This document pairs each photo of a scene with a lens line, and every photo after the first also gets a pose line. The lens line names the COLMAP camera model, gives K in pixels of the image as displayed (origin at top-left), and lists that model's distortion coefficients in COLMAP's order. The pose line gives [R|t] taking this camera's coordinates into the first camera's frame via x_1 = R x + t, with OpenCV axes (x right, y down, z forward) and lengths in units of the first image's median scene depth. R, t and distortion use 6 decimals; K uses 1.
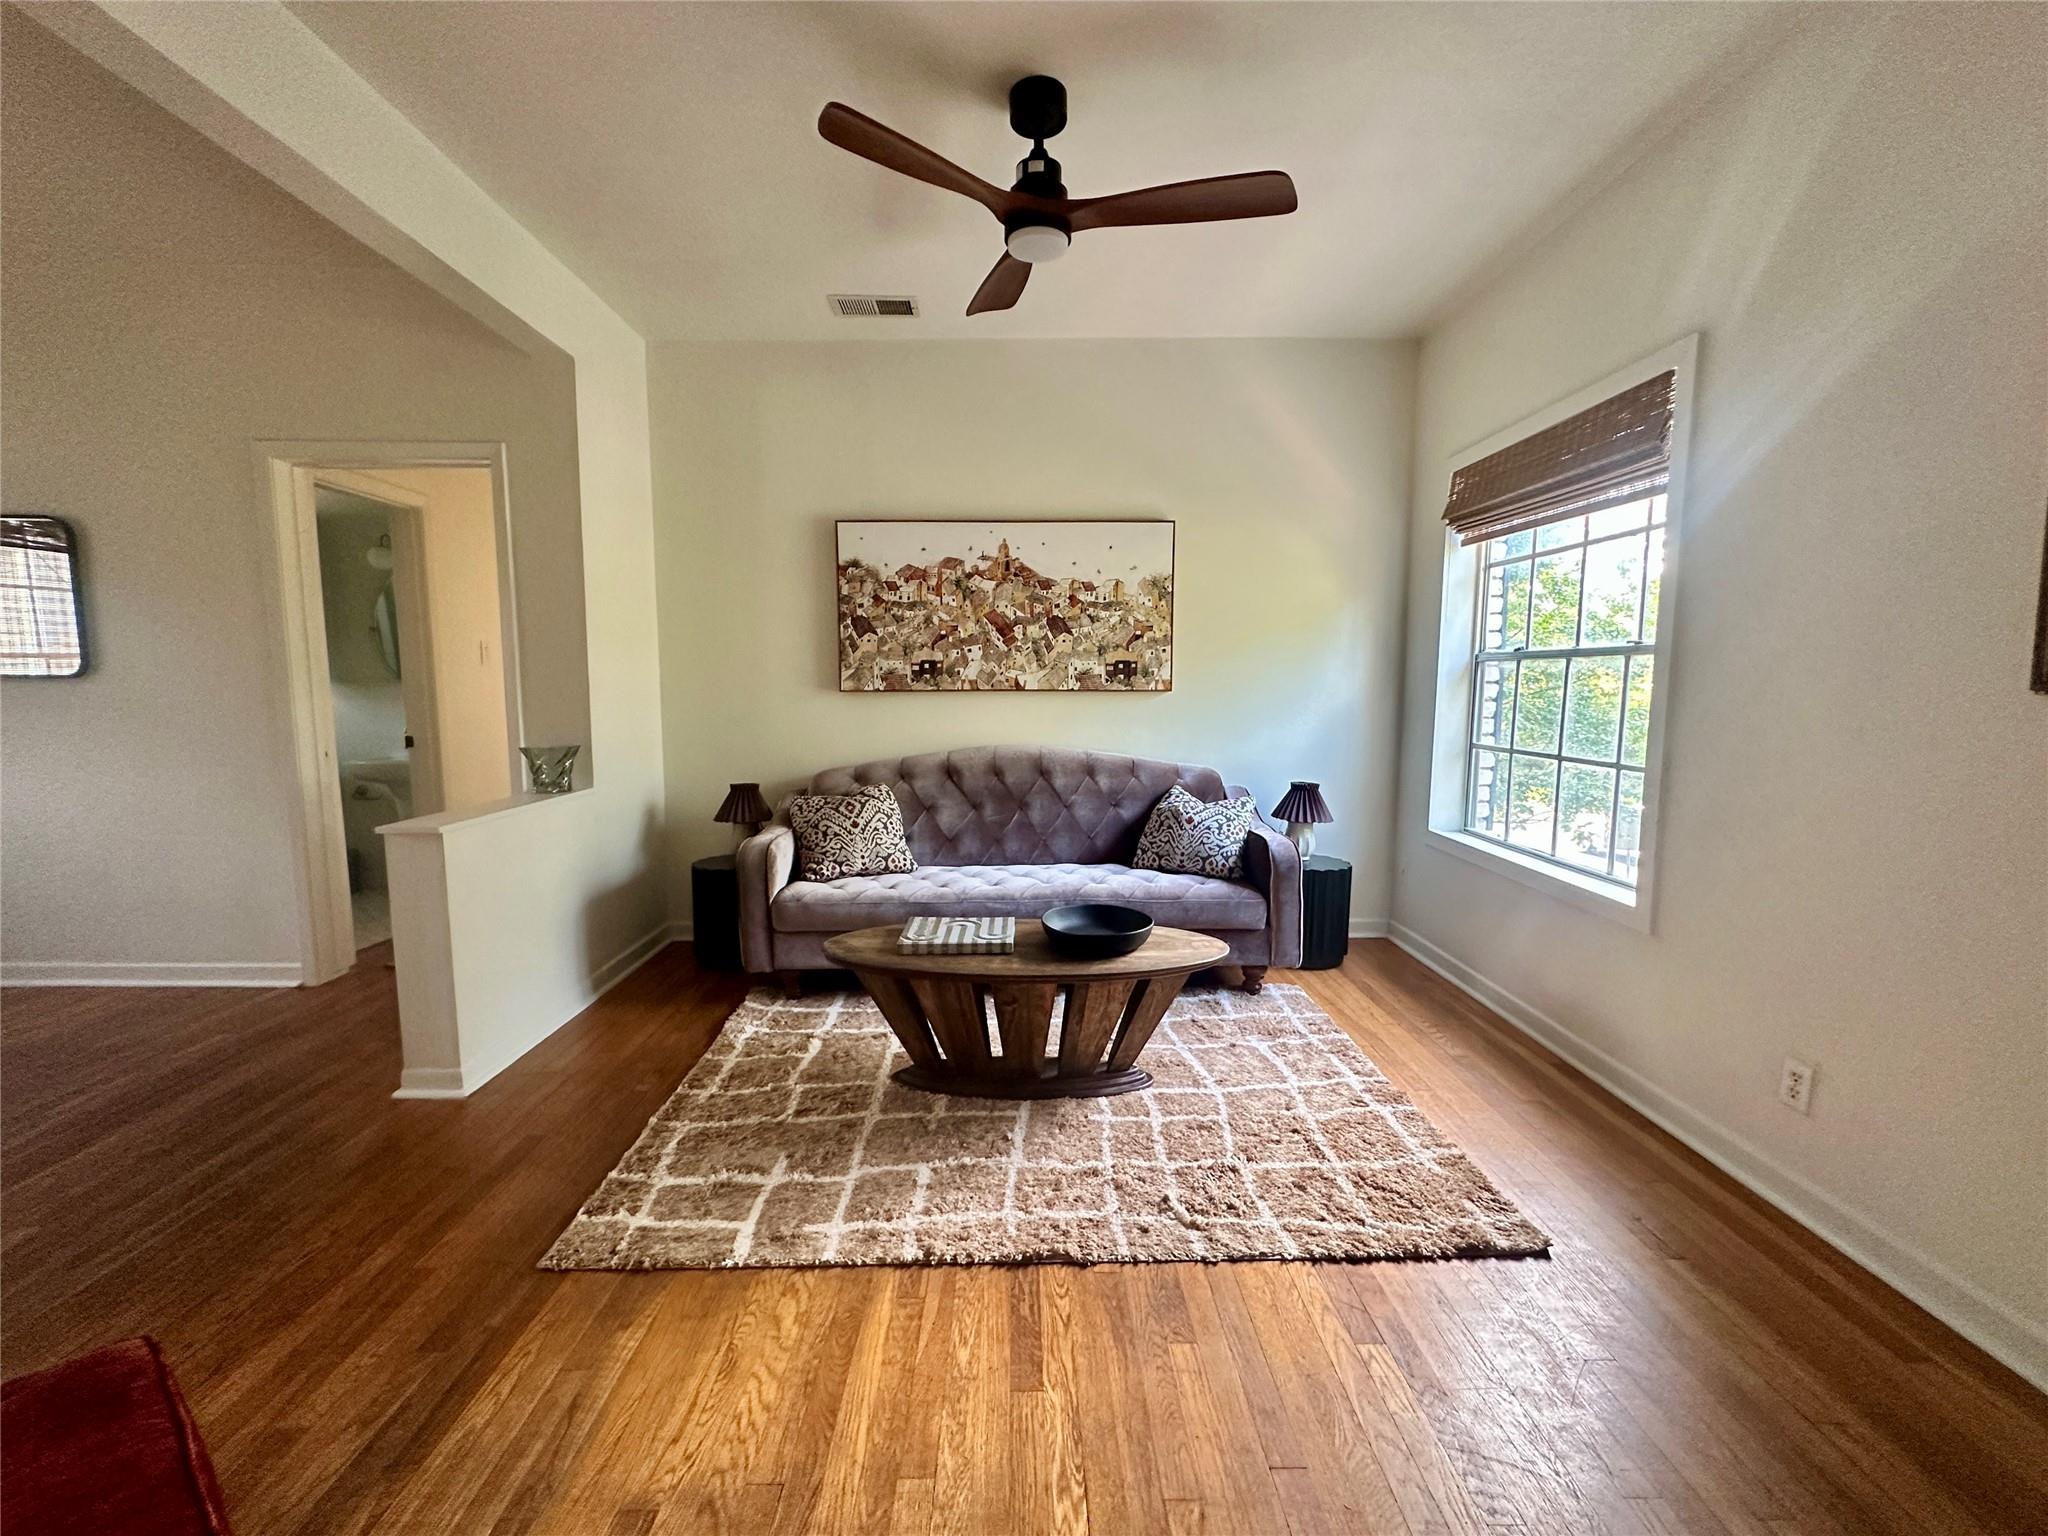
lens RADIAL K [[823.8, 0, 1025.6], [0, 823.8, 769.8], [0, 0, 1]] dist [-0.003530, 0.000671]
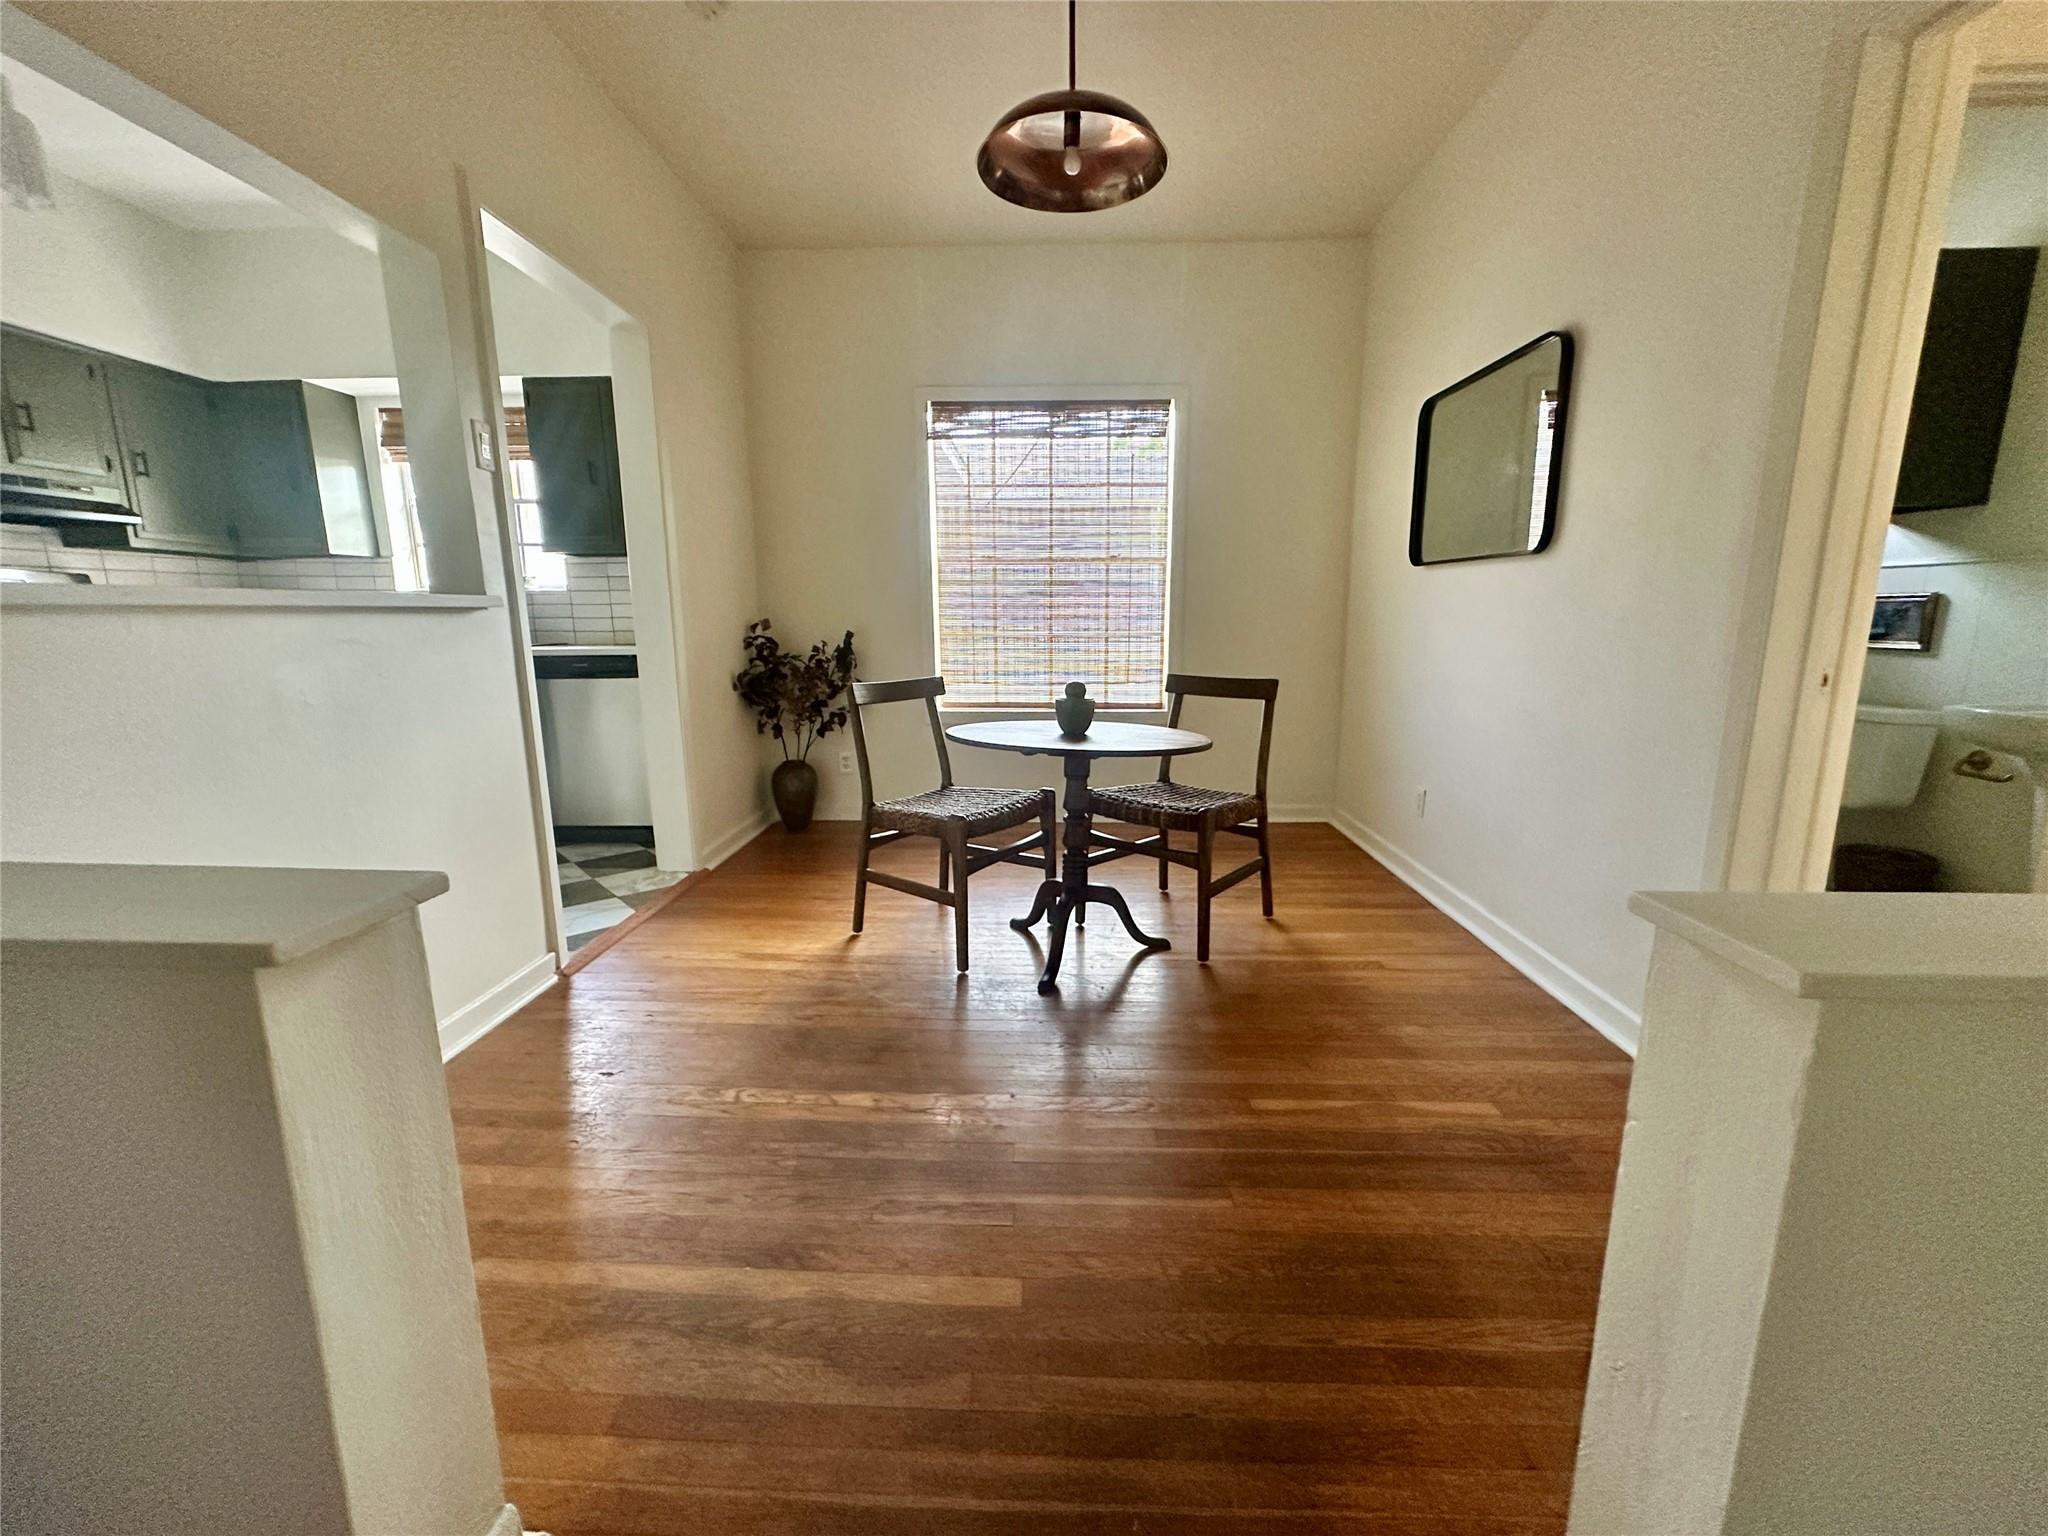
lens RADIAL K [[828.0, 0, 1024.0], [0, 828.0, 773.2], [0, 0, 1]] dist [-0.003284, 0.000781]
pose [[-0.046147, 0.187326, -0.981213, -0.298966], [-0.102160, 0.976224, 0.191178, -0.008238], [0.993697, 0.109063, -0.025912, 0.484369]]
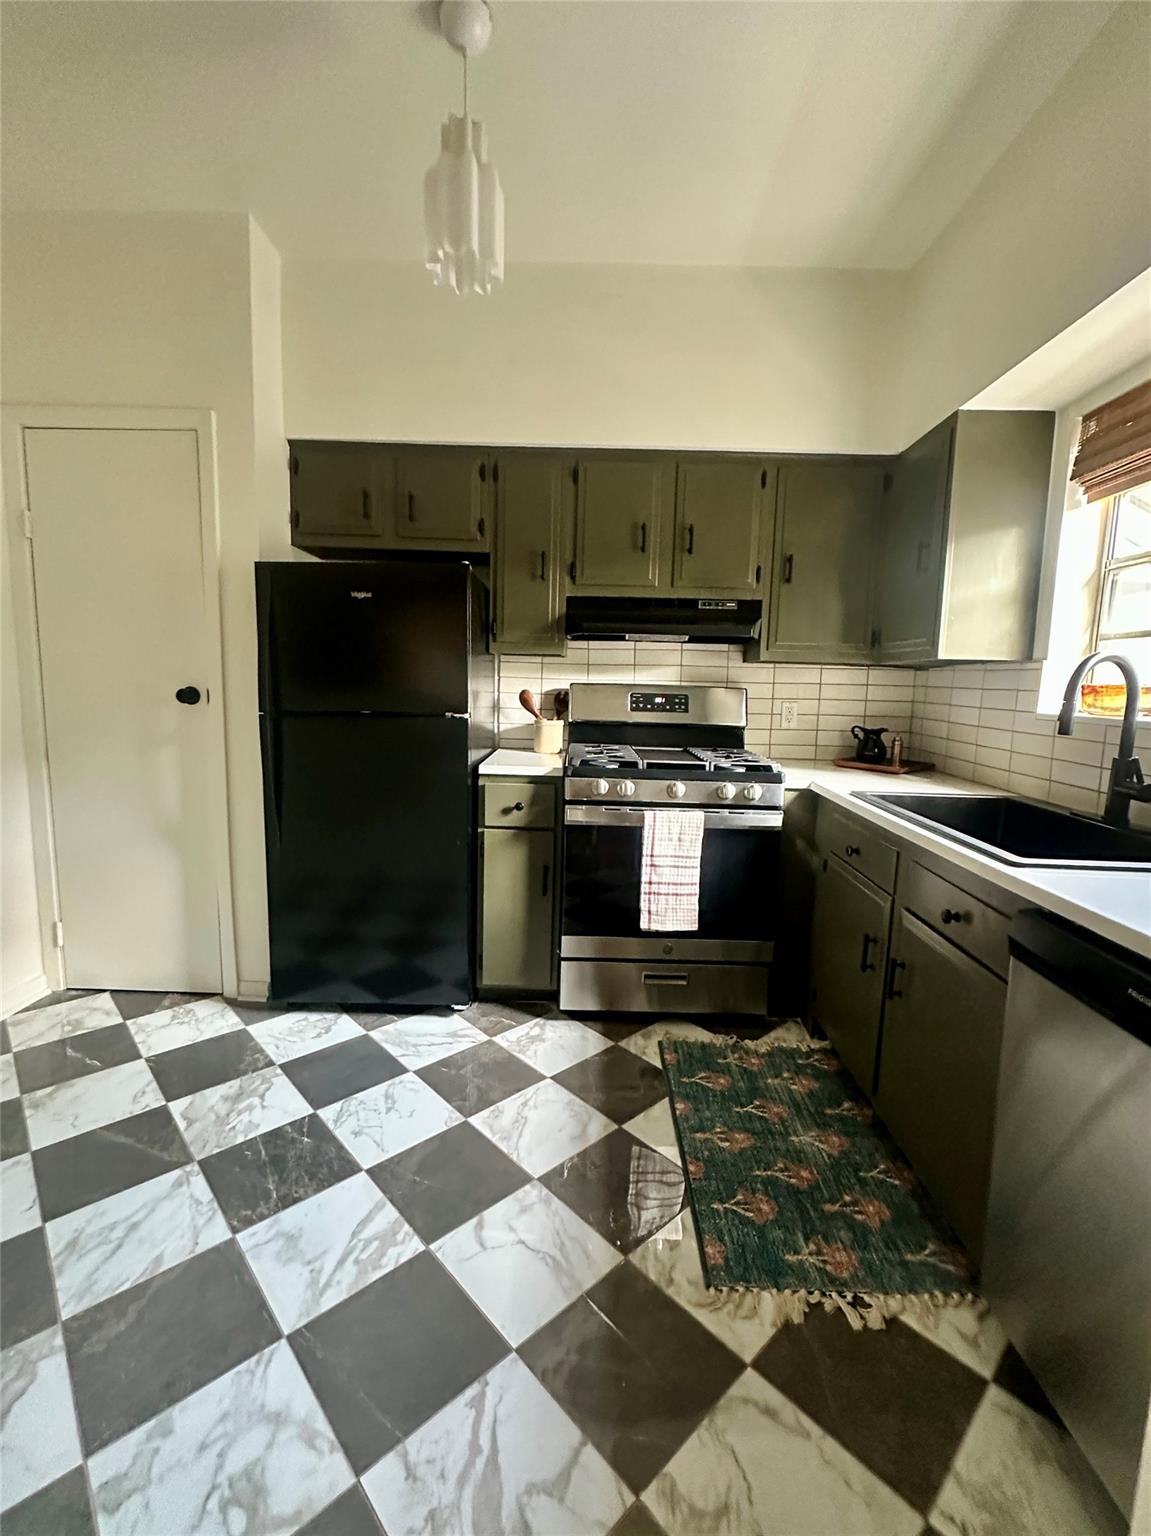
lens RADIAL K [[674.3, 0, 577.2], [0, 674.3, 767.9], [0, 0, 1]] dist [-0.002287, 0.000576]
pose [[-0.999118, -0.029583, 0.029806, -1.053517], [-0.021939, 0.972891, 0.230220, -0.026339], [-0.035808, 0.229363, -0.972682, 0.150252]]
